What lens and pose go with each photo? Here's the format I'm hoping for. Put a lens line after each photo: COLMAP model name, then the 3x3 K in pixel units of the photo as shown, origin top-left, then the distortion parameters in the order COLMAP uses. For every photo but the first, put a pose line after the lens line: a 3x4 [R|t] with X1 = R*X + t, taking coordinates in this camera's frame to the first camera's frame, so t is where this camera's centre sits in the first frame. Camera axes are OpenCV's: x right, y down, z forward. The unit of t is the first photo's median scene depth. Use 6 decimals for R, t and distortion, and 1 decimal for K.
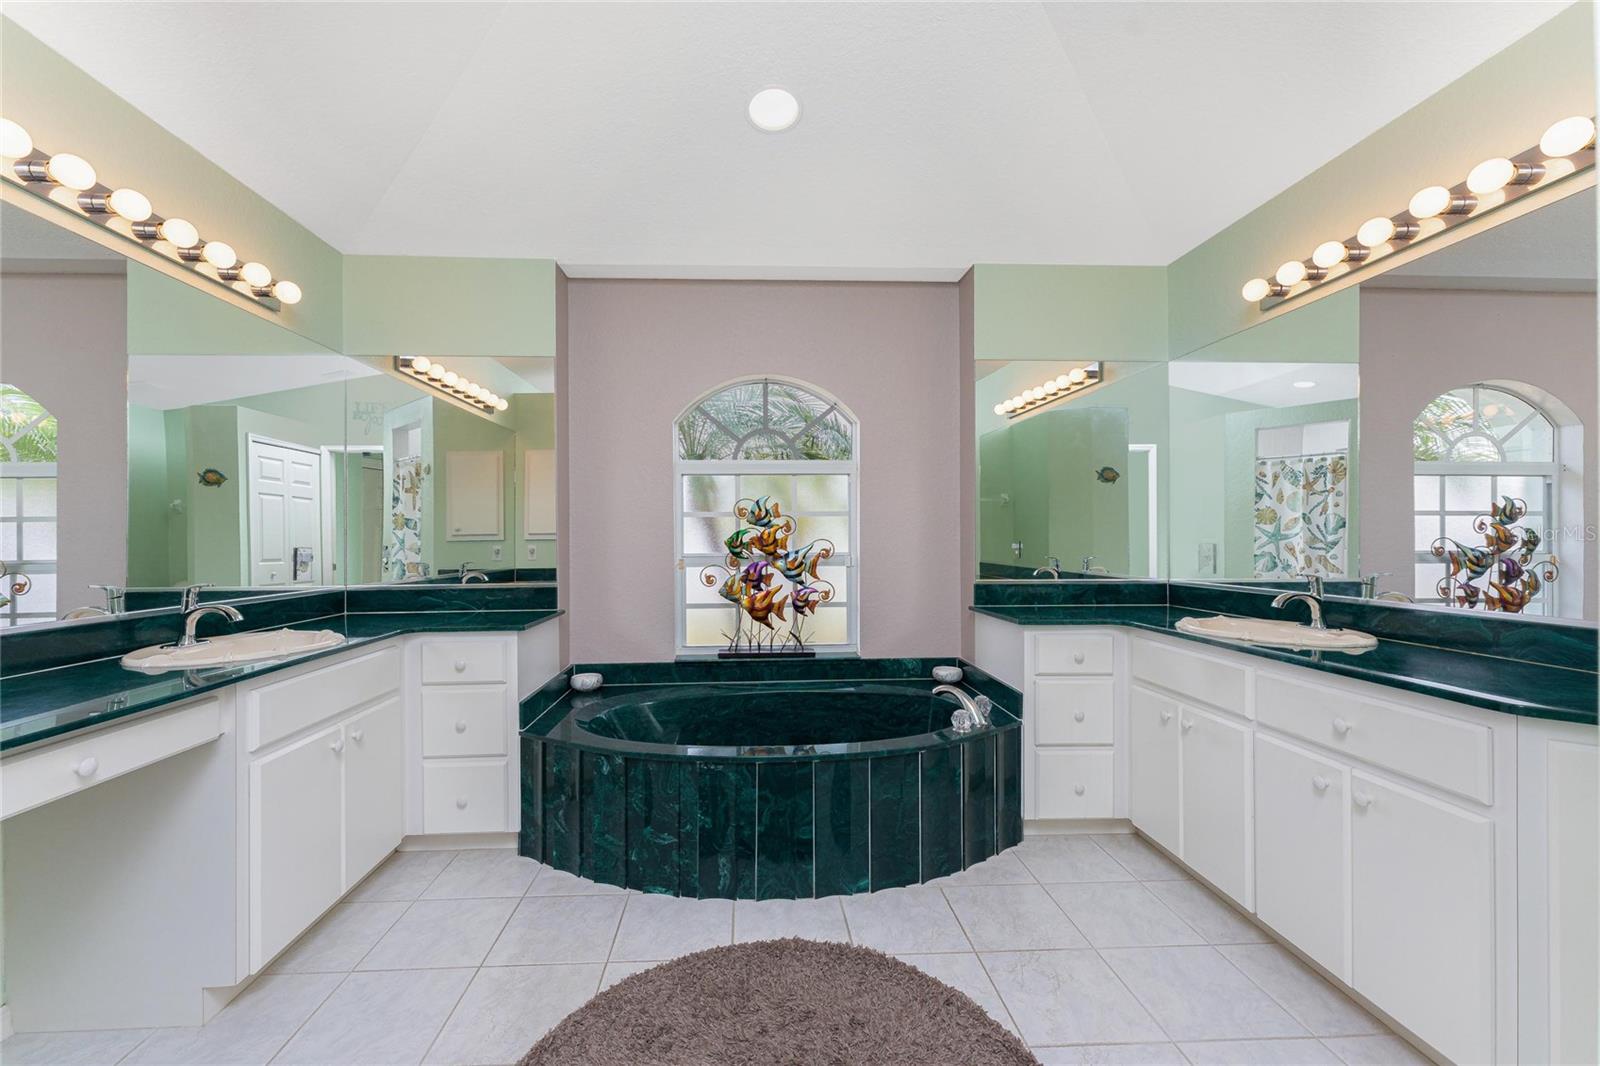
lens RADIAL K [[661.6, 0, 774.1], [0, 661.6, 537.0], [0, 0, 1]] dist [-0.004185, -0.000127]
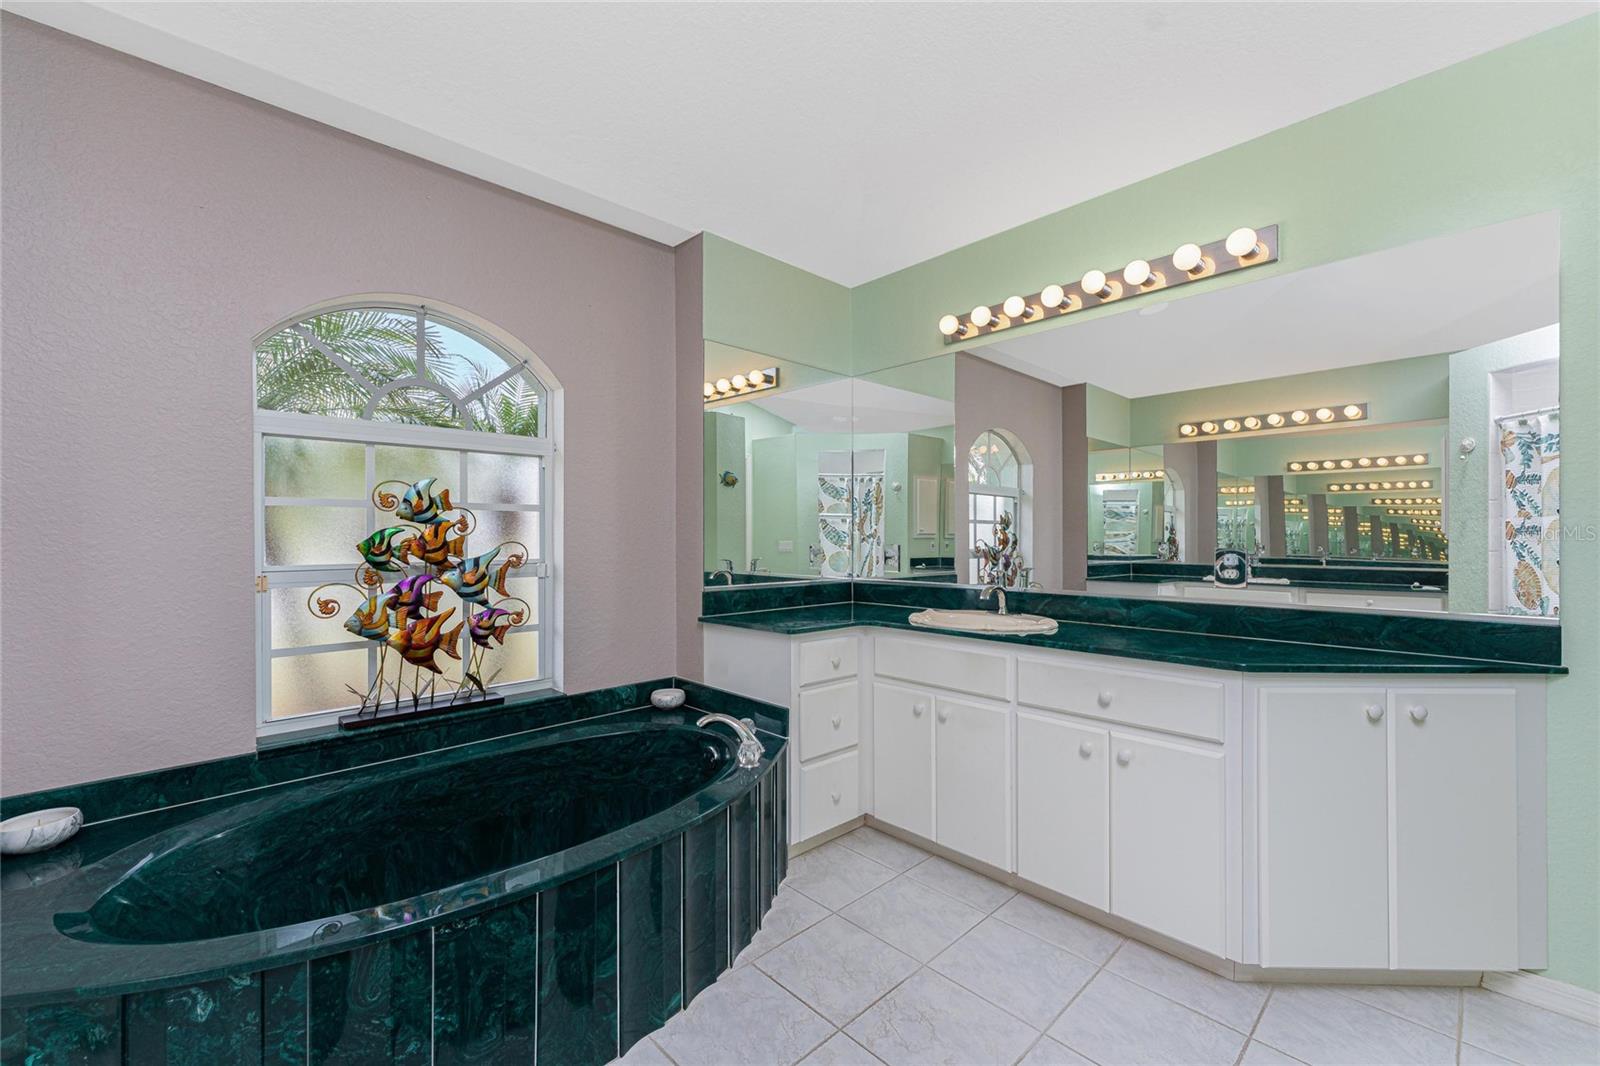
lens RADIAL K [[661.6, 0, 812.8], [0, 661.6, 536.1], [0, 0, 1]] dist [-0.004185, -0.000127]
pose [[0.745207, 0.003253, 0.666826, -0.171204], [-0.001194, 0.999993, -0.003545, -0.000483], [-0.666832, 0.001846, 0.745205, 0.232876]]
